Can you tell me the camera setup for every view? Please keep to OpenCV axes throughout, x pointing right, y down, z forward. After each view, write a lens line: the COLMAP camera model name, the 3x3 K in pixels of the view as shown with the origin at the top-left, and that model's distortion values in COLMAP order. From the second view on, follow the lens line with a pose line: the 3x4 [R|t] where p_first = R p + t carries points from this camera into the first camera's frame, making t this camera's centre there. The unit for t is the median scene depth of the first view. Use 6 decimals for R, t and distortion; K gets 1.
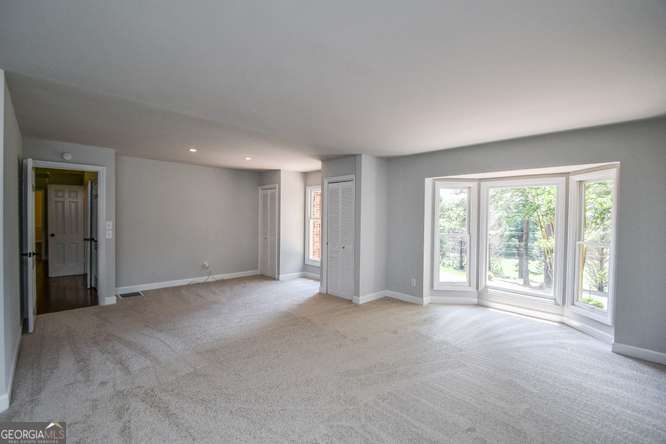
lens RADIAL K [[297.1, 0, 327.3], [0, 297.1, 220.6], [0, 0, 1]] dist [0.017466, -0.014421]
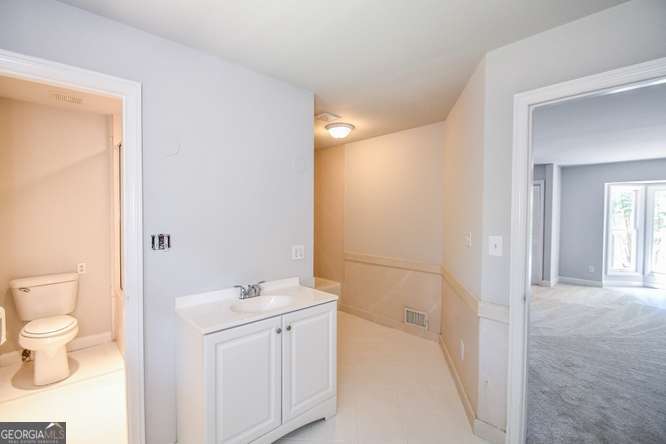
lens RADIAL K [[297.1, 0, 327.3], [0, 297.1, 220.6], [0, 0, 1]] dist [0.017466, -0.014421]
pose [[0.999974, -0.005903, -0.004216, -0.801005], [0.005908, 0.999982, 0.001343, 0.002327], [0.004208, -0.001368, 0.999990, -0.223229]]
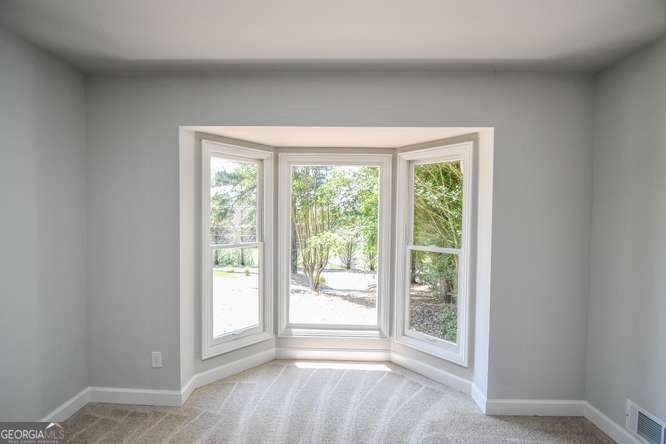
lens RADIAL K [[297.1, 0, 327.3], [0, 297.1, 220.6], [0, 0, 1]] dist [0.017466, -0.014421]
pose [[0.713575, -0.017756, 0.700354, 0.168519], [0.013296, 0.999842, 0.011803, -0.000129], [-0.700452, 0.000889, 0.713699, 0.517407]]
